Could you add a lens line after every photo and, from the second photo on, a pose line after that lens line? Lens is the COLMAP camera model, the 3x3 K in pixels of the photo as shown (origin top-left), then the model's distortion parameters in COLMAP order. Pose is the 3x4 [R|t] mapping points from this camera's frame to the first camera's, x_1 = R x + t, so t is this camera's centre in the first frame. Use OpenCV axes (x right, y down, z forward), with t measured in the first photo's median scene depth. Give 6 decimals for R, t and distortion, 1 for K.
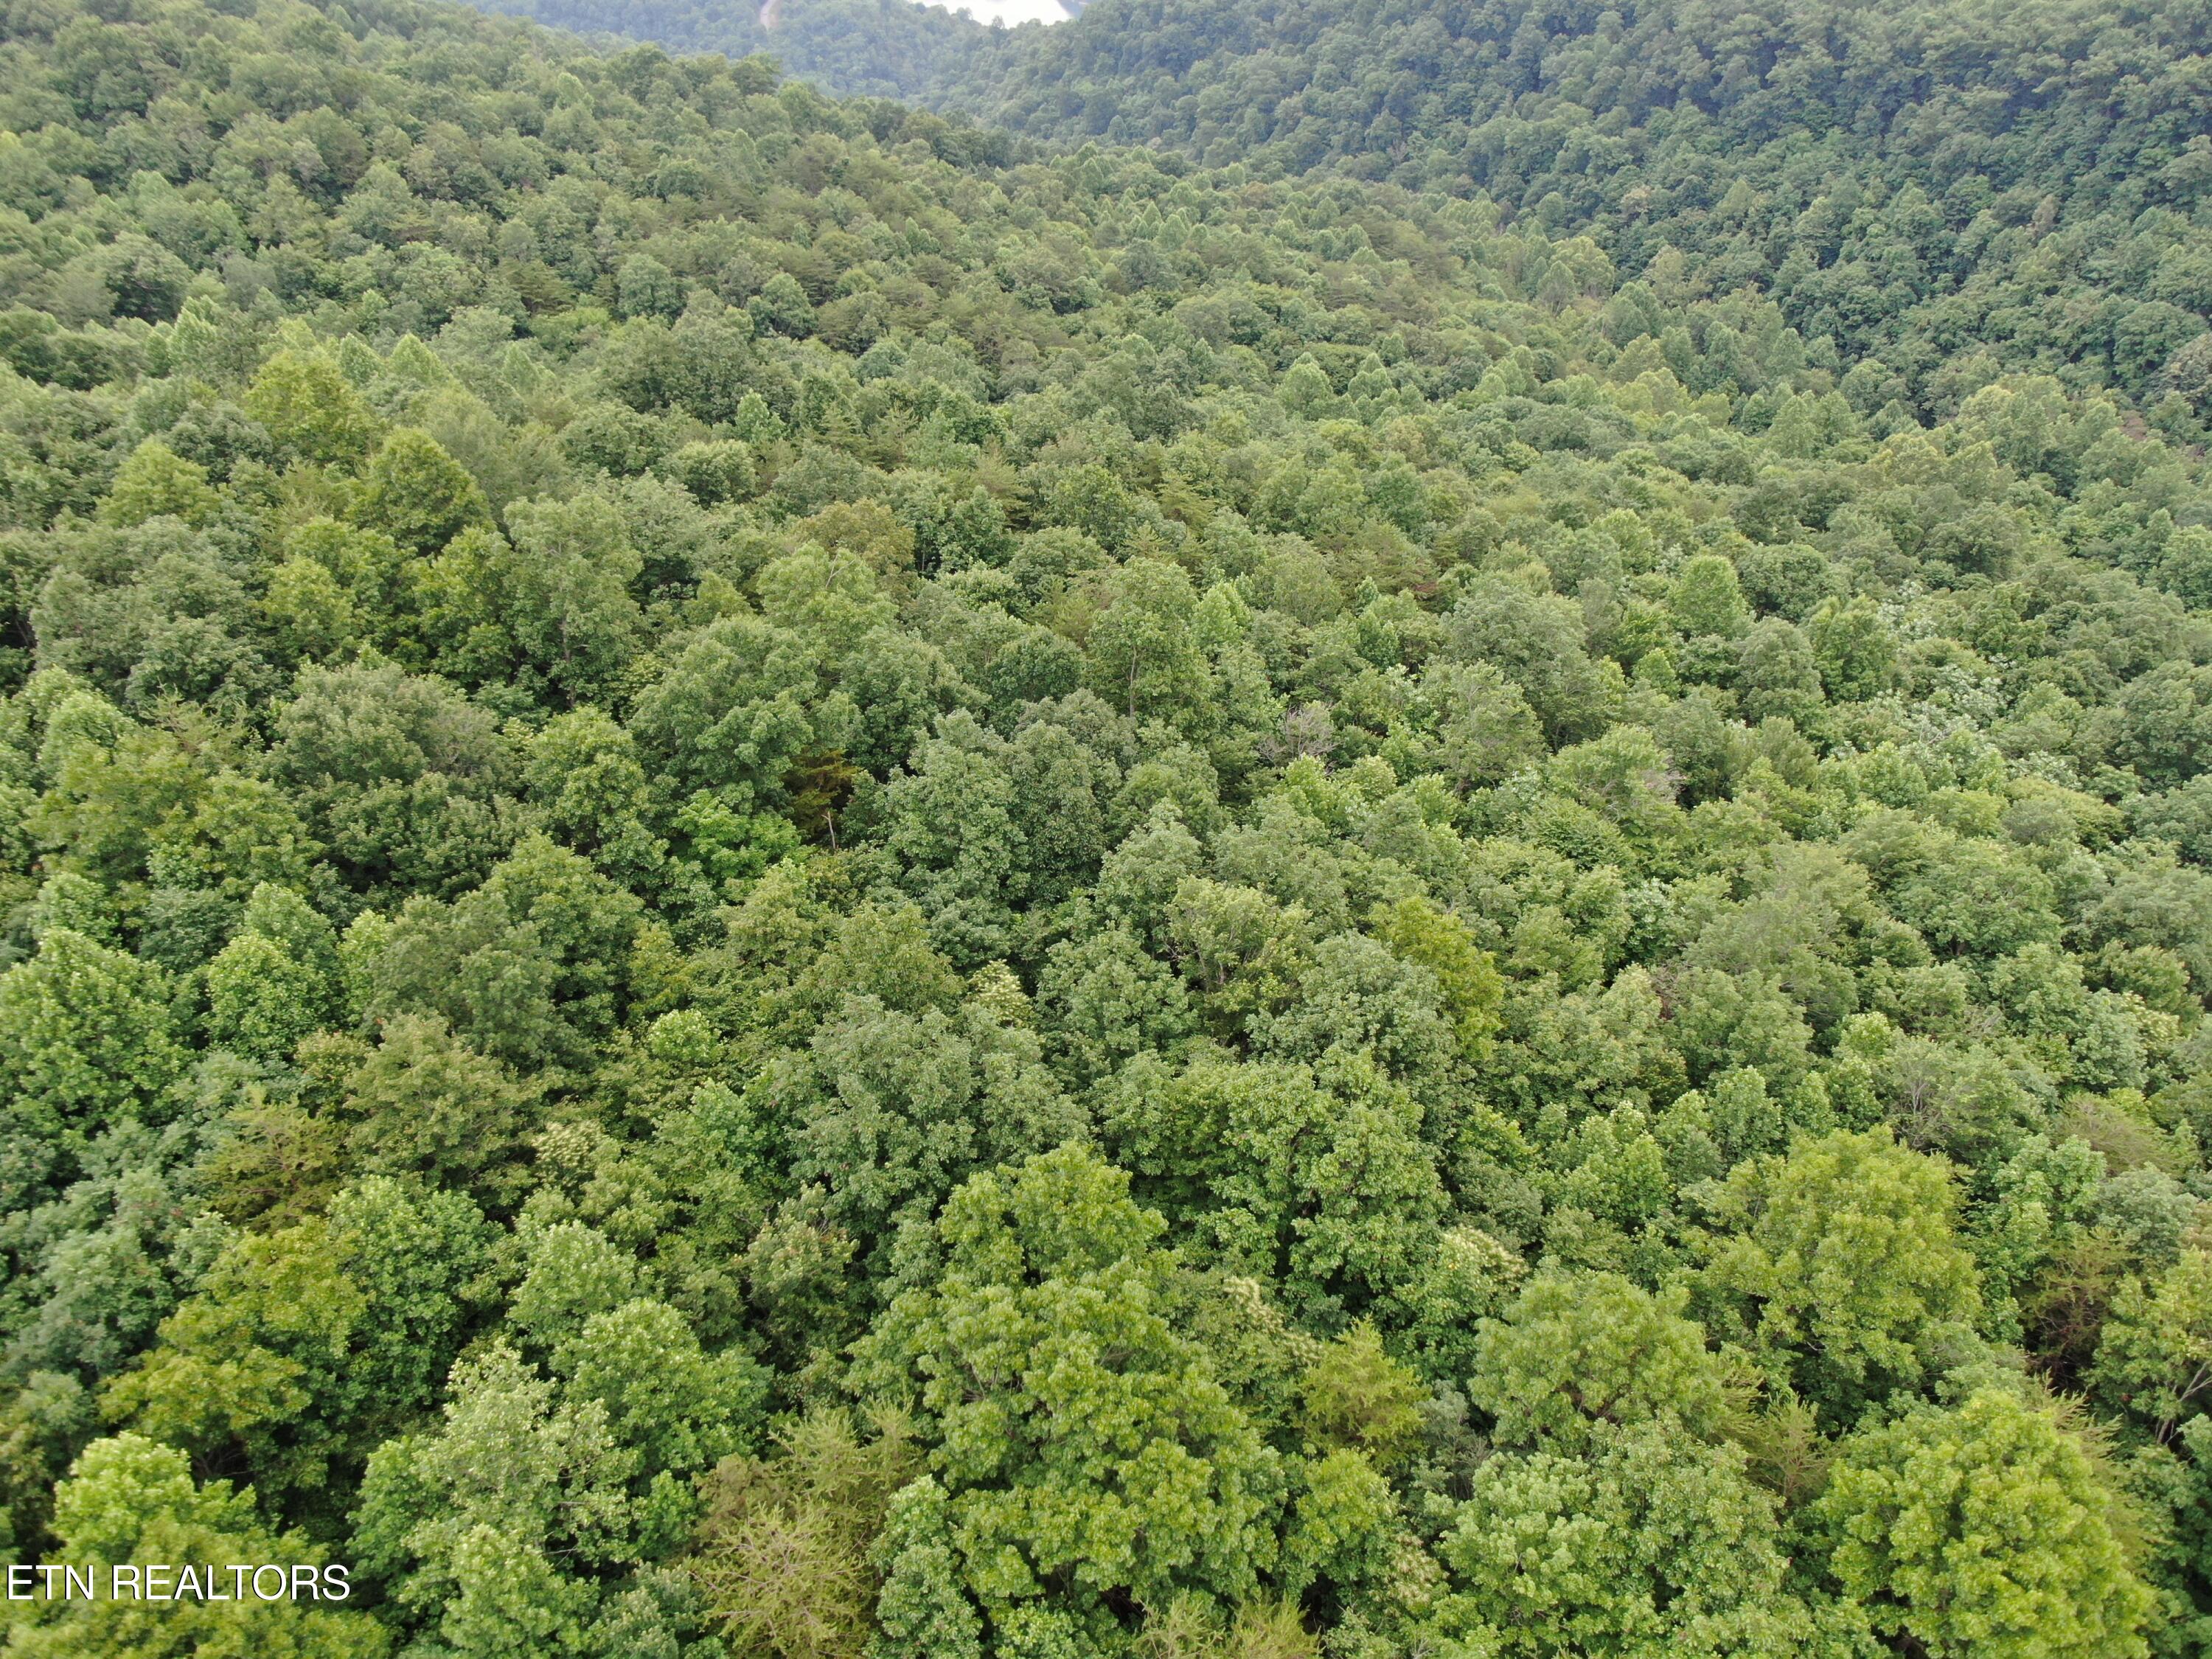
lens RADIAL K [[1601.4, 0, 1114.8], [0, 1601.4, 833.5], [0, 0, 1]] dist [-0.011526, 0.003499]
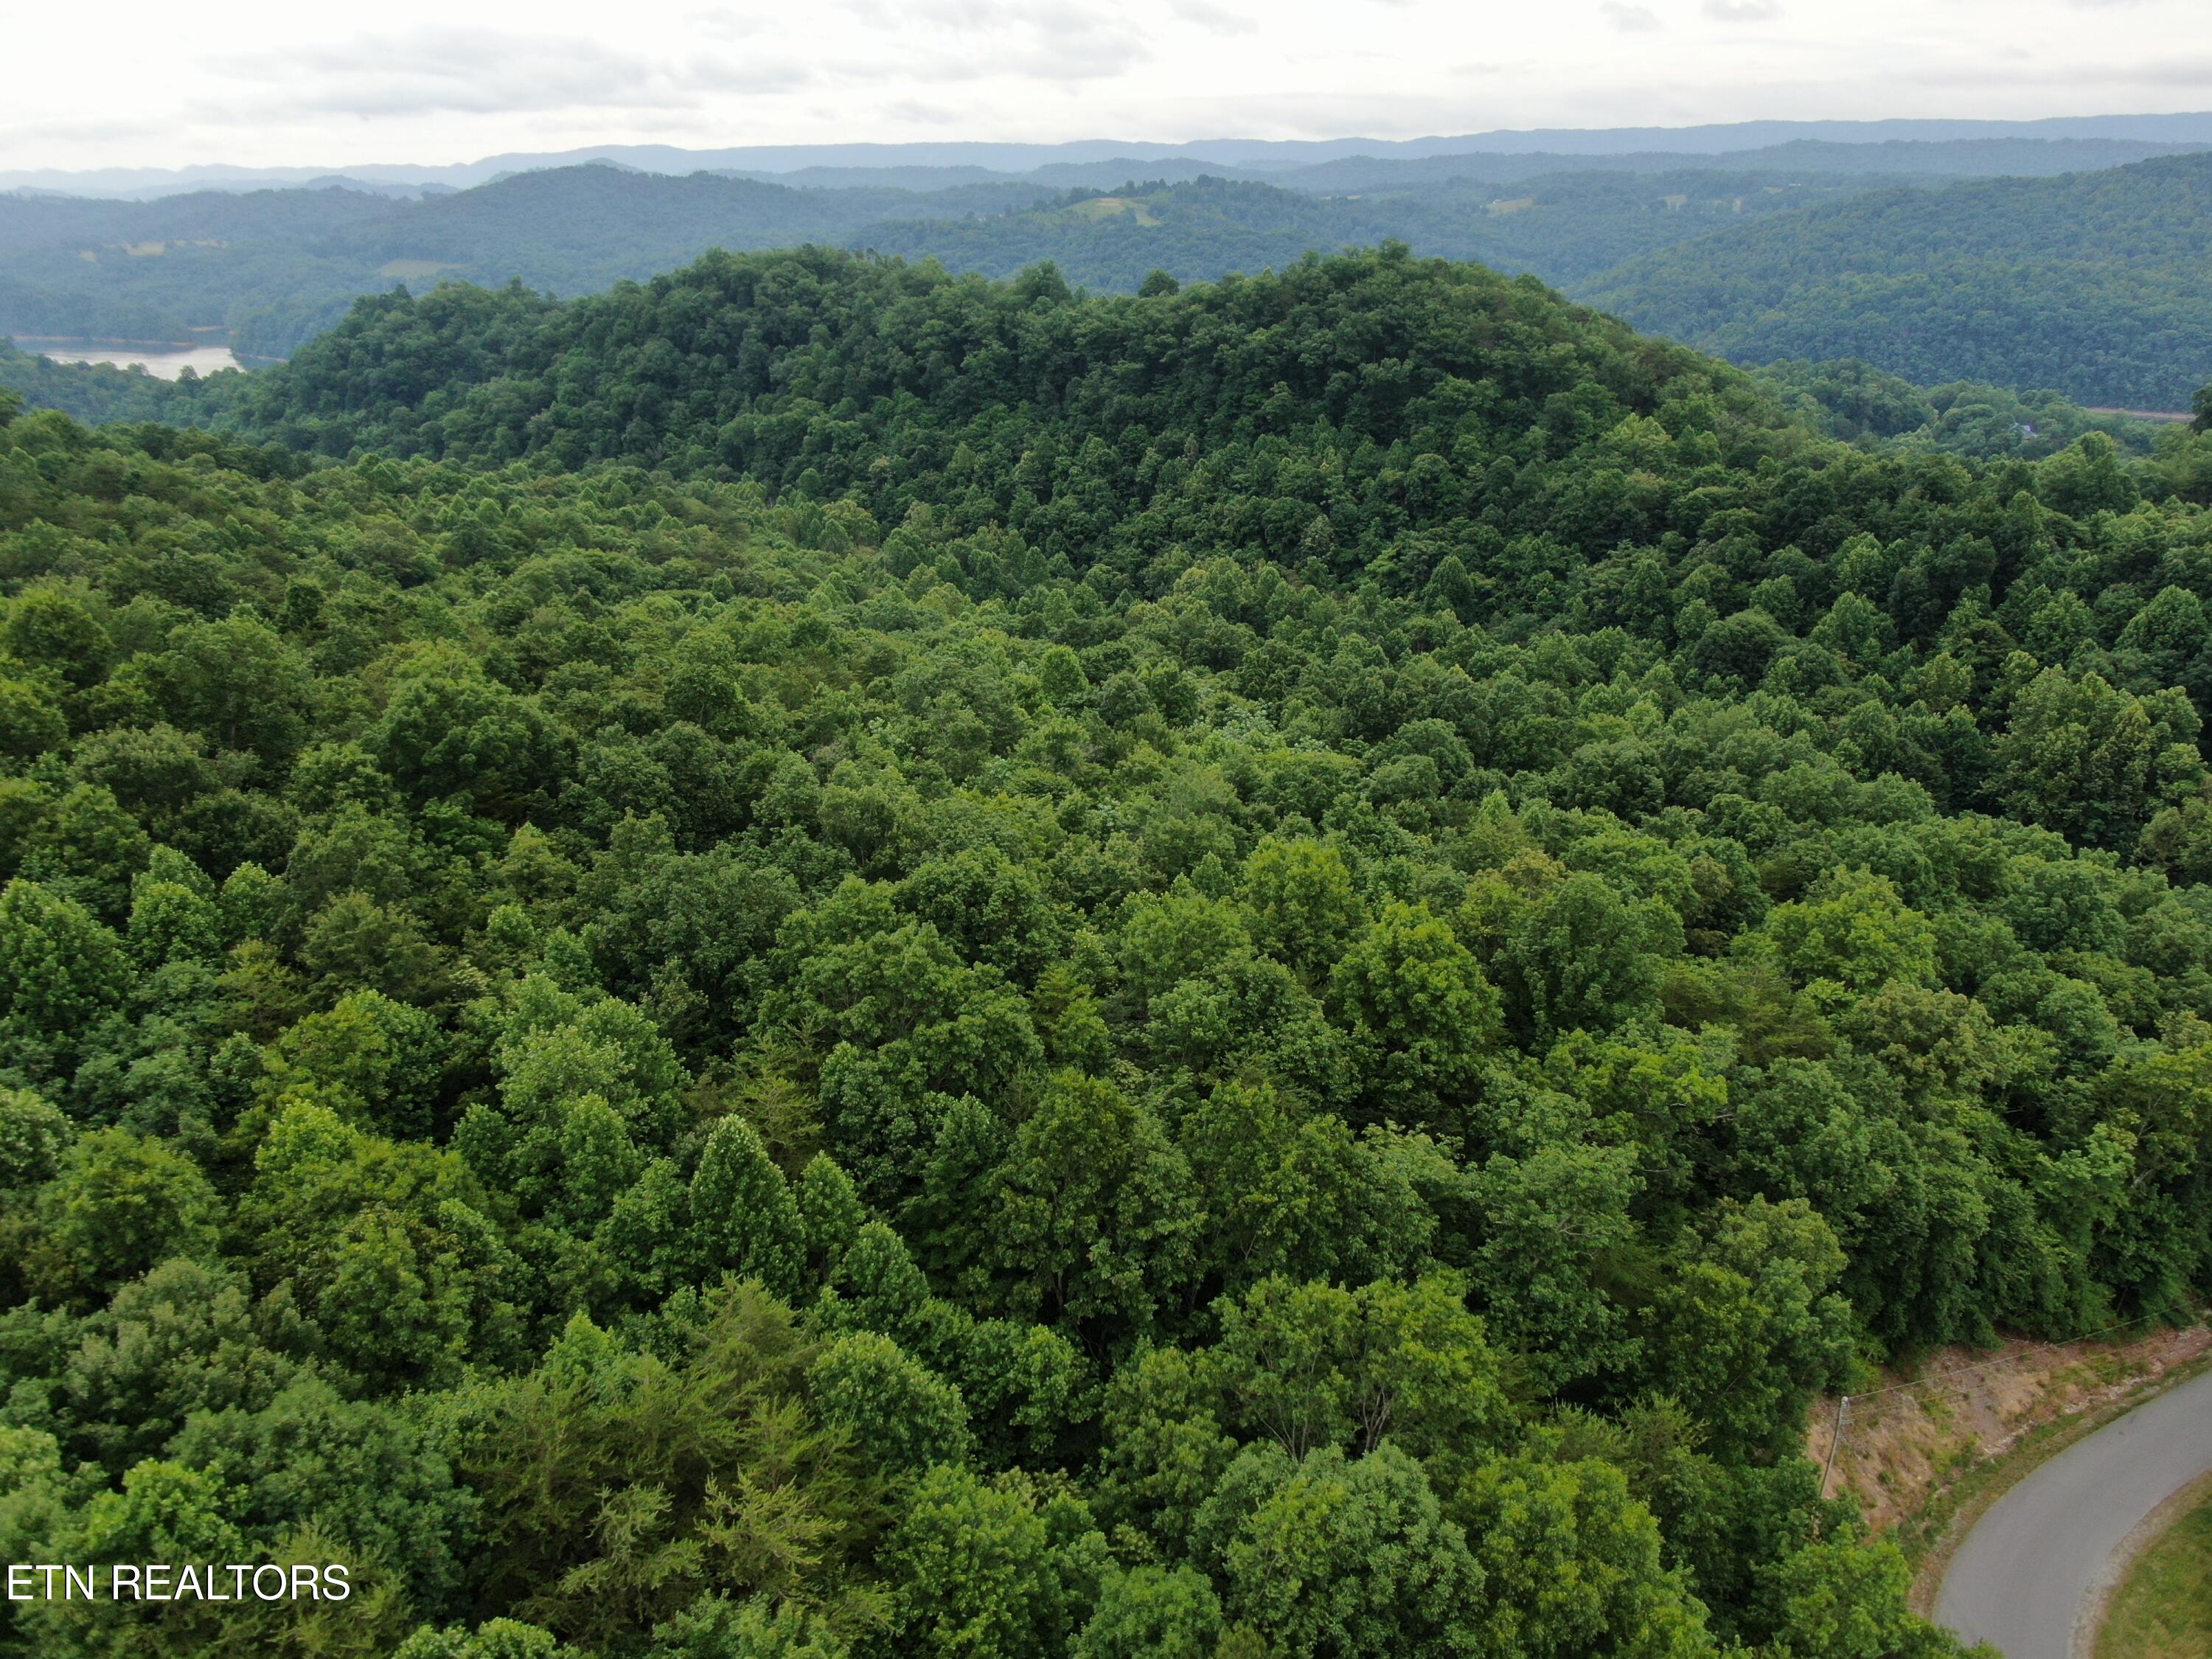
lens RADIAL K [[1601.4, 0, 1111.6], [0, 1601.4, 825.5], [0, 0, 1]] dist [-0.011526, 0.003499]
pose [[0.893082, -0.164214, 0.418853, -0.391465], [0.239582, 0.961607, -0.133835, 0.366458], [-0.380795, 0.219876, 0.898137, -0.421304]]
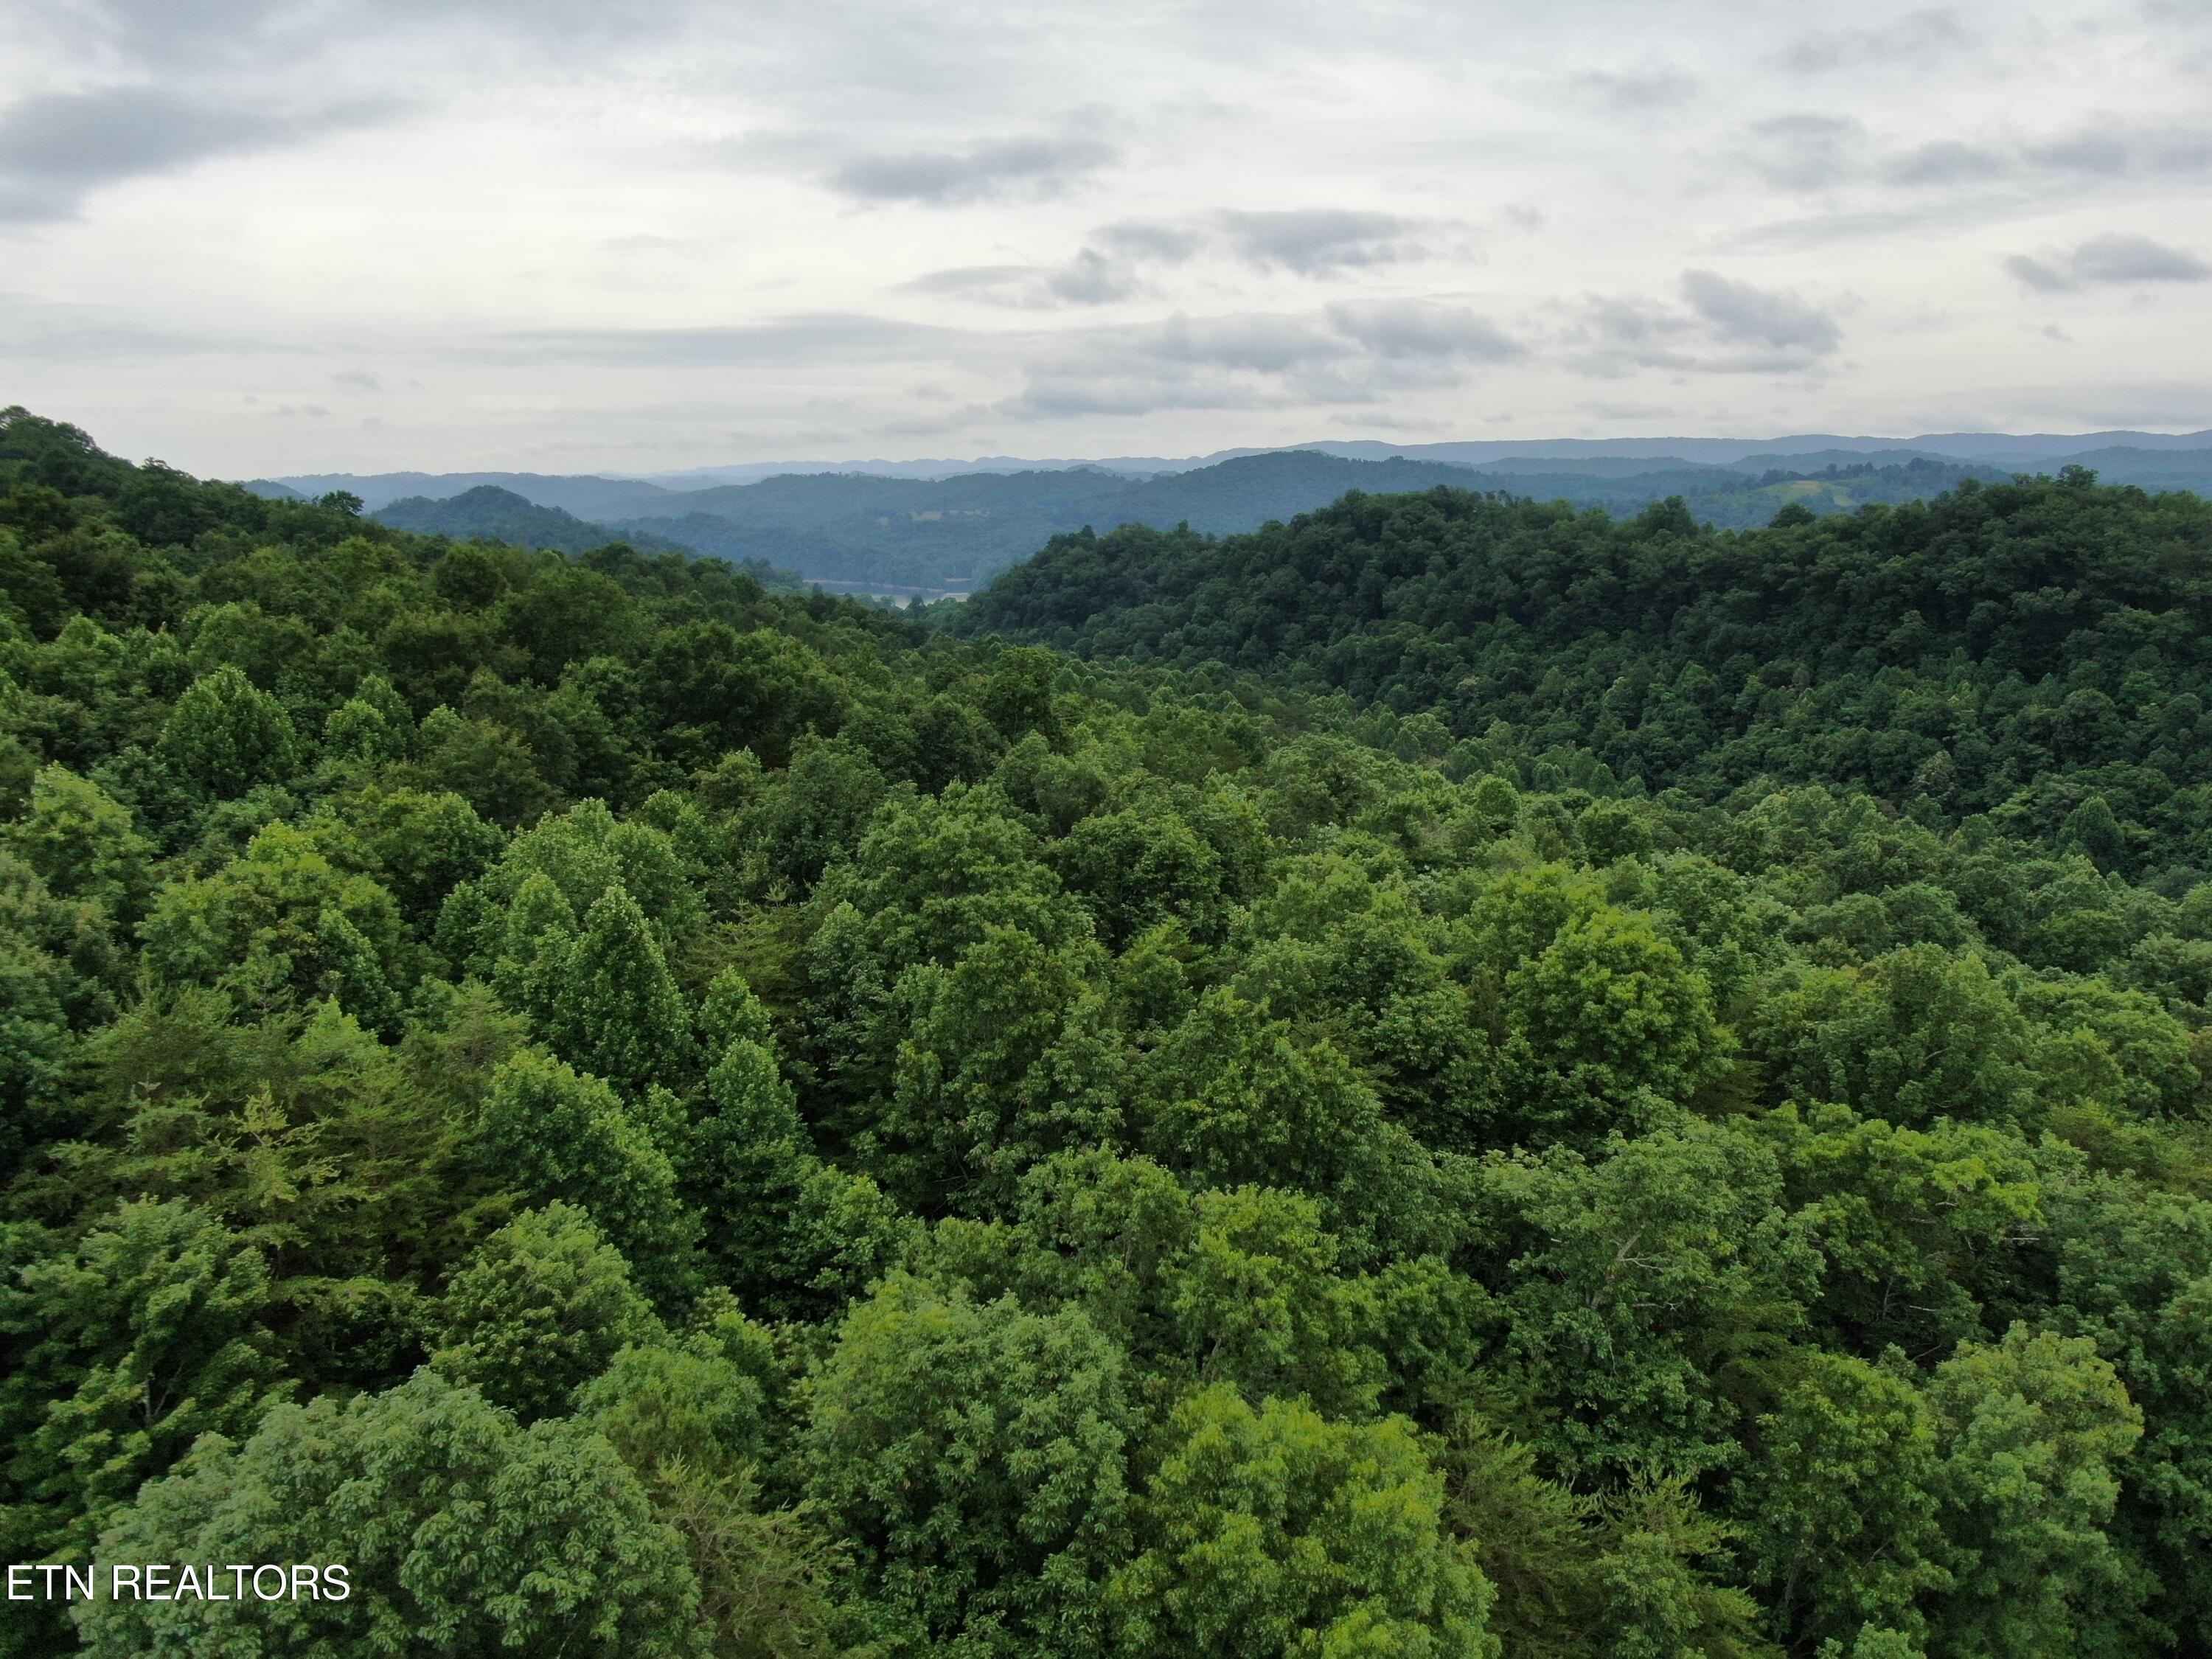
lens RADIAL K [[1601.4, 0, 1107.9], [0, 1601.4, 829.5], [0, 0, 1]] dist [-0.011526, 0.003499]
pose [[0.998621, -0.001673, 0.052476, 0.029817], [0.019613, 0.939025, -0.343289, 0.648087], [-0.048702, 0.343845, 0.937763, -0.283336]]
